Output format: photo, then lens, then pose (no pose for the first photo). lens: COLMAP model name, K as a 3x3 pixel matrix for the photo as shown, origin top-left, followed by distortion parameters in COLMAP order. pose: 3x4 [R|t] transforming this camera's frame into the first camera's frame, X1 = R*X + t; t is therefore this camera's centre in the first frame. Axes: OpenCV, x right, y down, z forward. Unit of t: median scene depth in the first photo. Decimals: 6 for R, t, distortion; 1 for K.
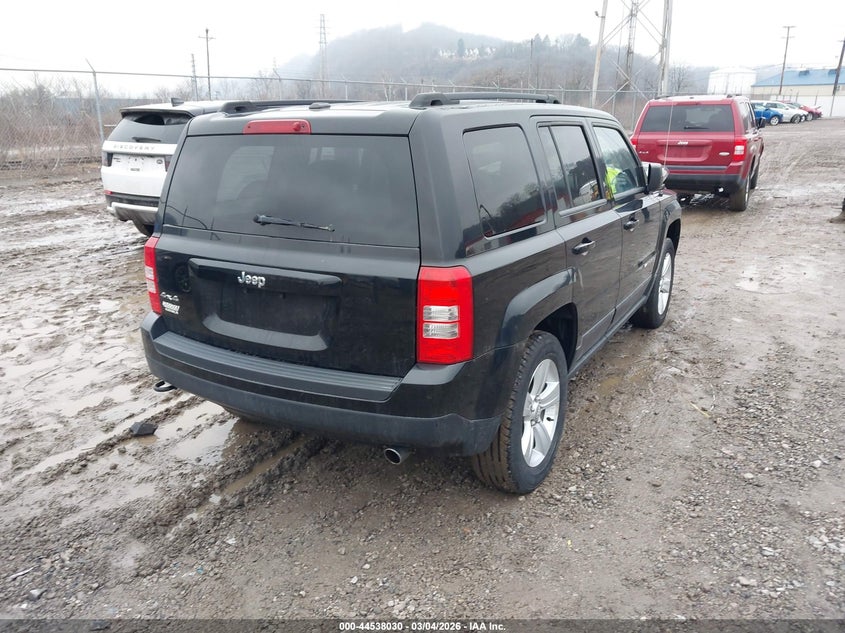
lens RADIAL K [[670.5, 0, 414.4], [0, 670.5, 314.6], [0, 0, 1]] dist [-0.006202, -0.003845]
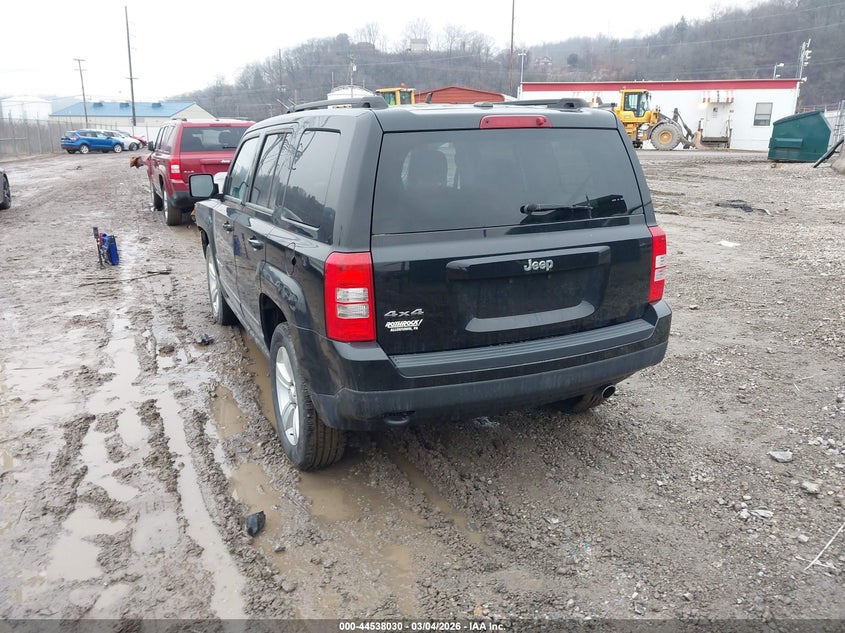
lens RADIAL K [[670.5, 0, 414.4], [0, 670.5, 314.6], [0, 0, 1]] dist [-0.006202, -0.003845]
pose [[0.548994, -0.186241, 0.814812, -0.900027], [0.221127, 0.972487, 0.073292, -0.071621], [-0.806045, 0.139940, 0.575073, 0.418634]]
